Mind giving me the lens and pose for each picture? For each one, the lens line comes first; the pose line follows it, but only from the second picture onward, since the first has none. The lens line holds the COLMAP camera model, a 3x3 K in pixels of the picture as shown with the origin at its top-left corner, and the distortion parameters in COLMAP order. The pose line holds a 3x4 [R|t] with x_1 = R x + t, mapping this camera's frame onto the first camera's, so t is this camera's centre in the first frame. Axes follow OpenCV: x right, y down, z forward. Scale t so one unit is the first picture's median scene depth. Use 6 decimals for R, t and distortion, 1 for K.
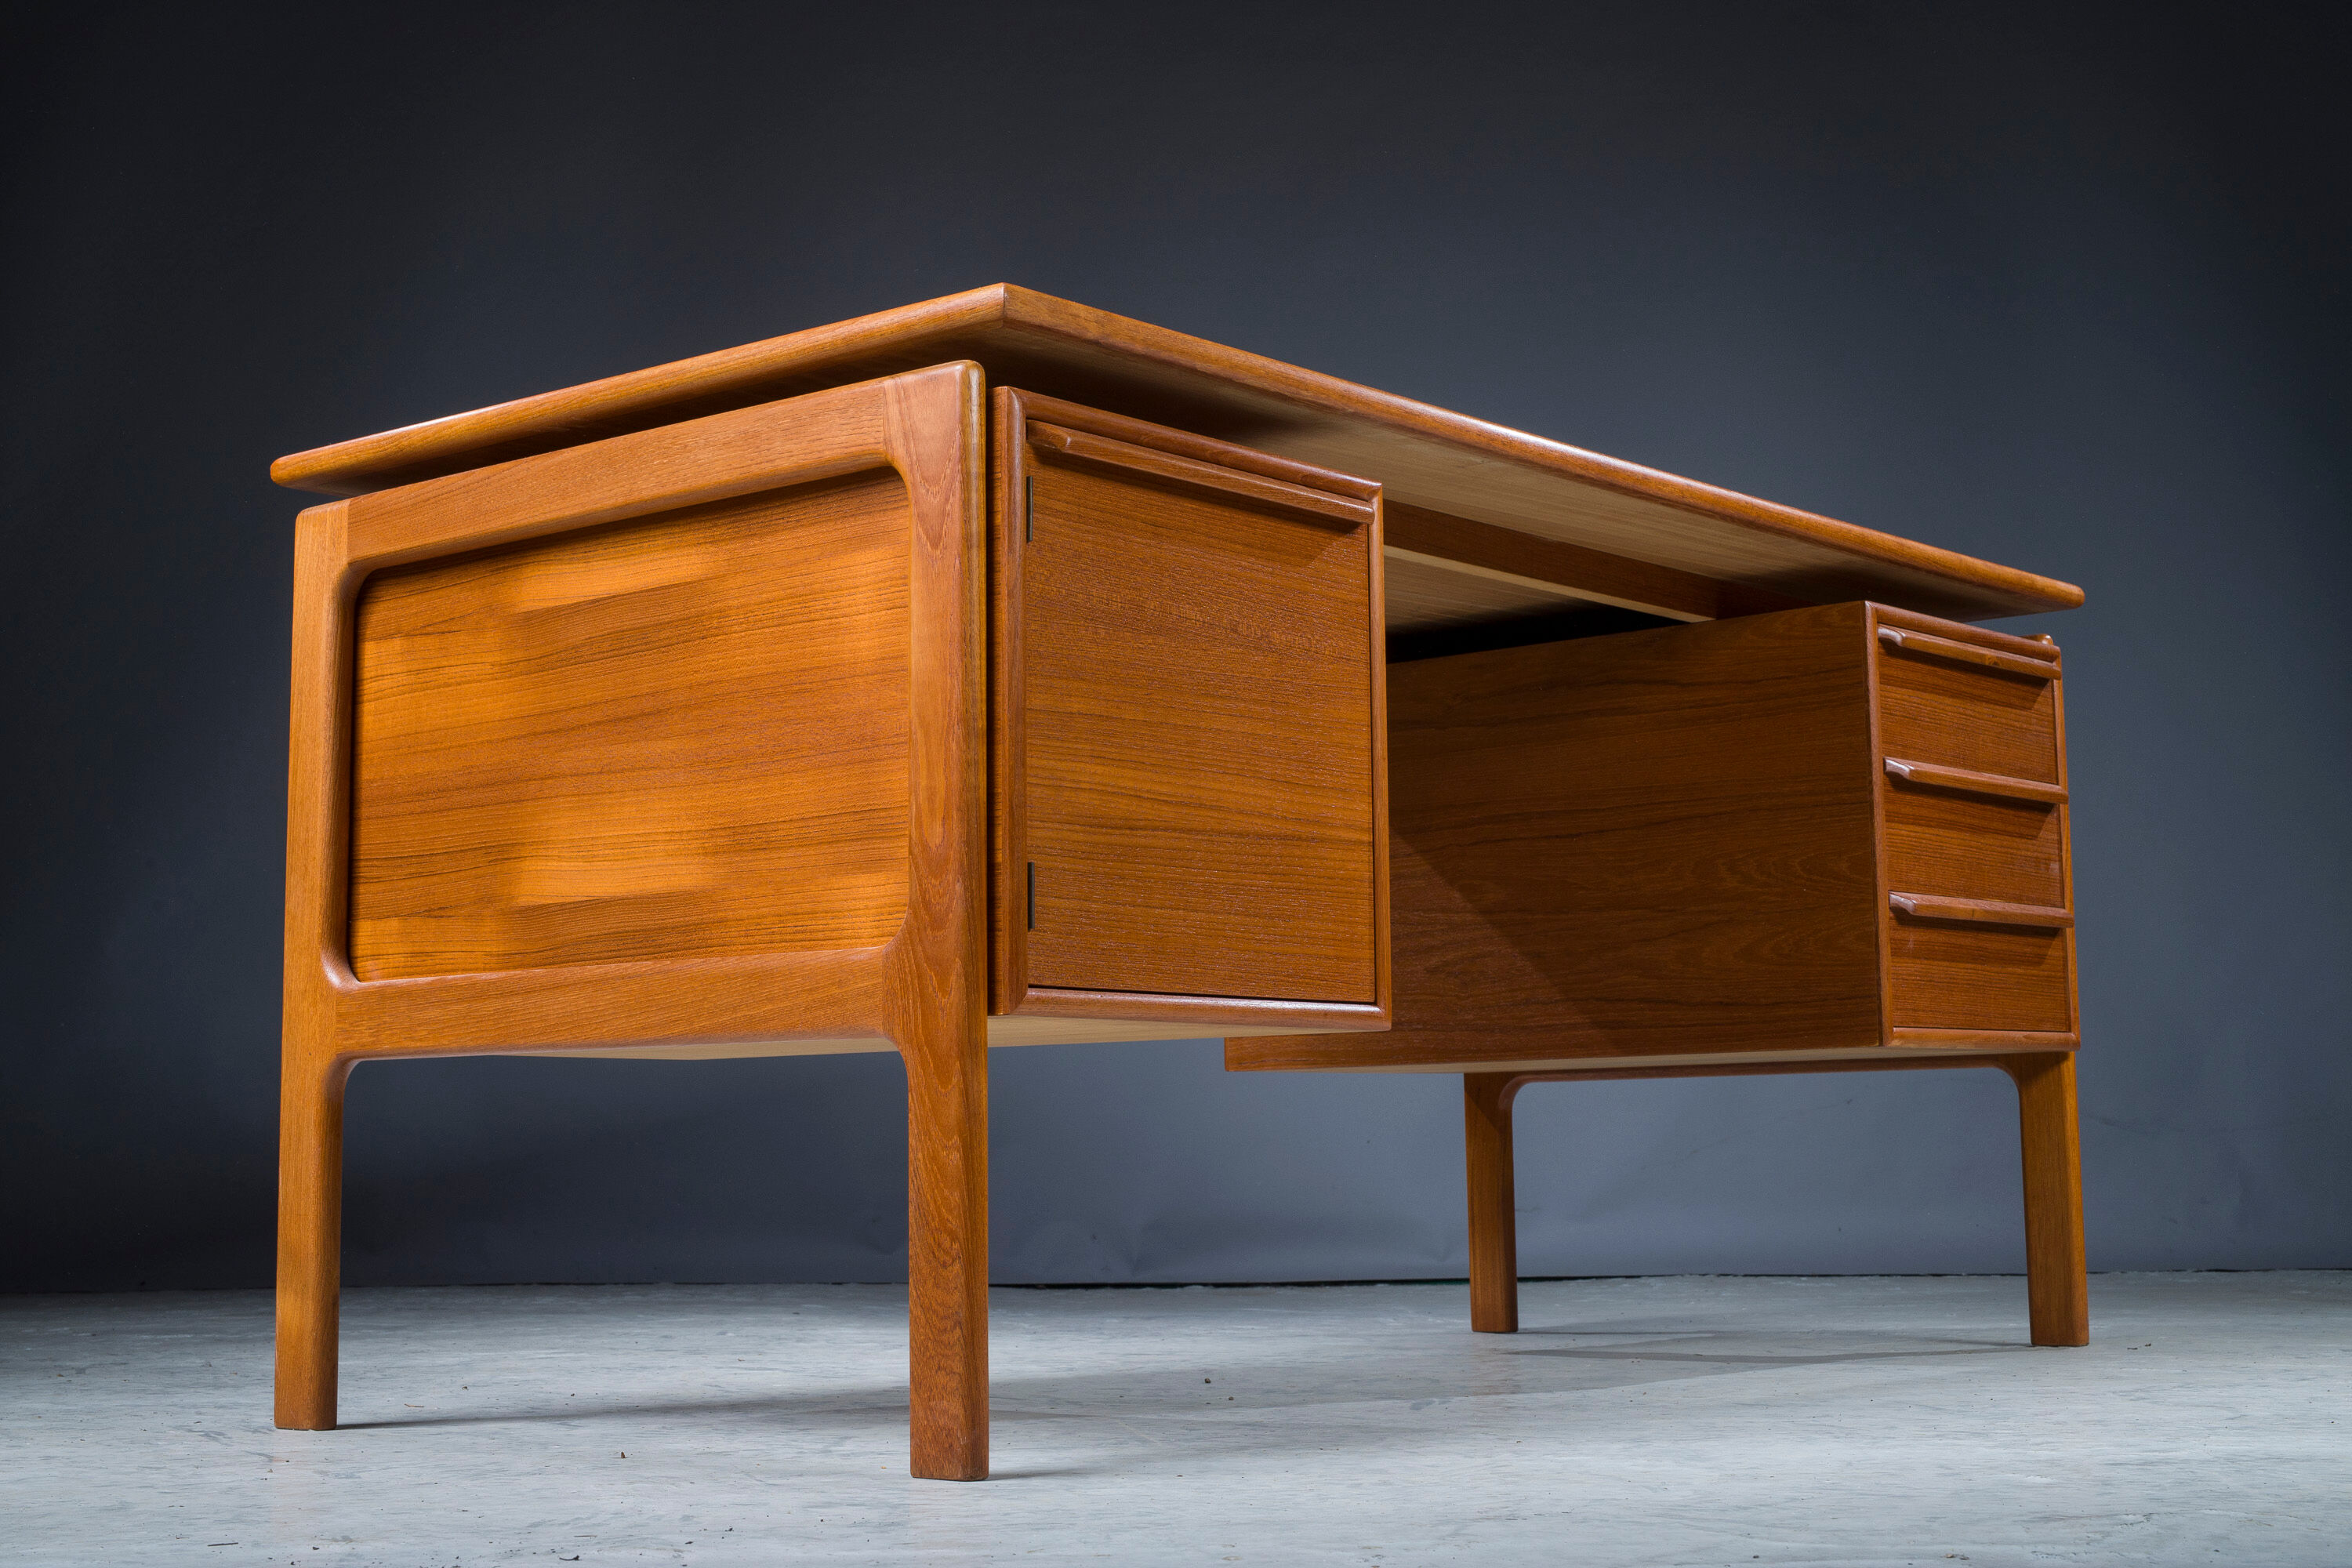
lens RADIAL K [[3570.2, 0, 1168.4], [0, 3570.2, 776.4], [0, 0, 1]] dist [0.015567, 0.000000]
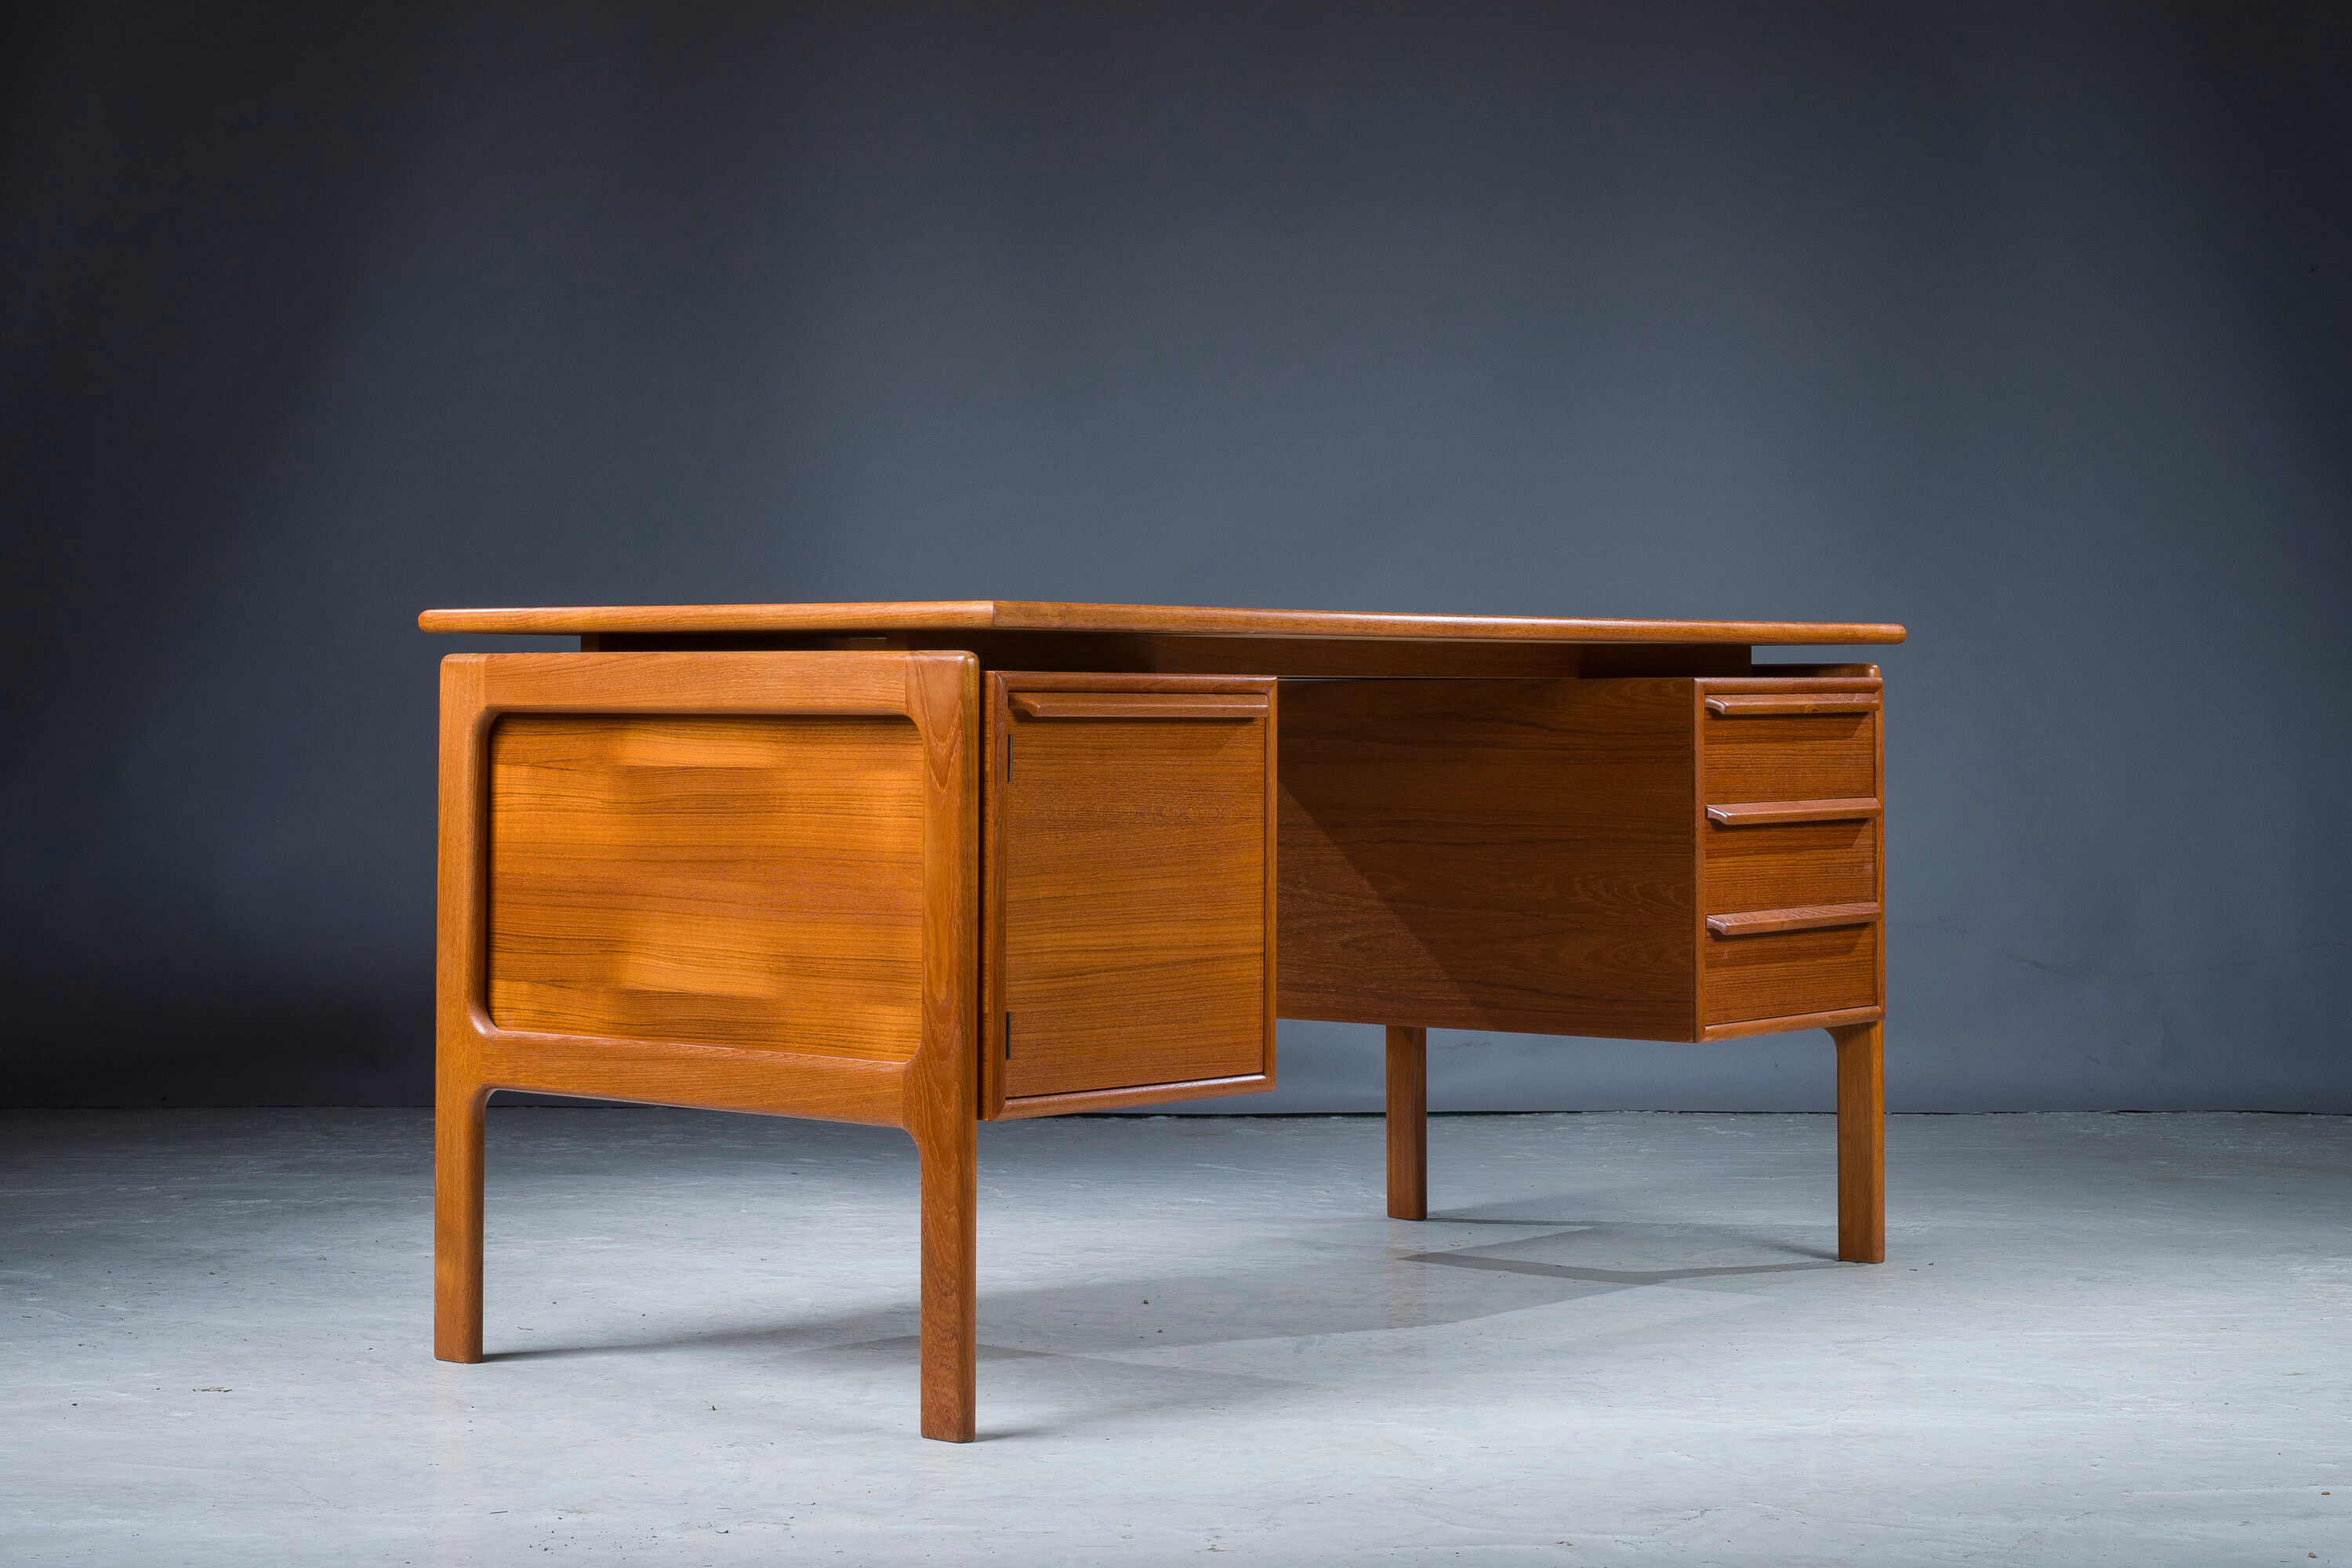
lens RADIAL K [[4863.9, 0, 1186.6], [0, 4863.9, 638.9], [0, 0, 1]] dist [0.025279, 0.000000]
pose [[0.999907, 0.013628, -0.000638, 0.028065], [-0.013479, 0.994049, 0.108097, -0.297613], [0.002107, -0.108078, 0.994140, -0.807539]]
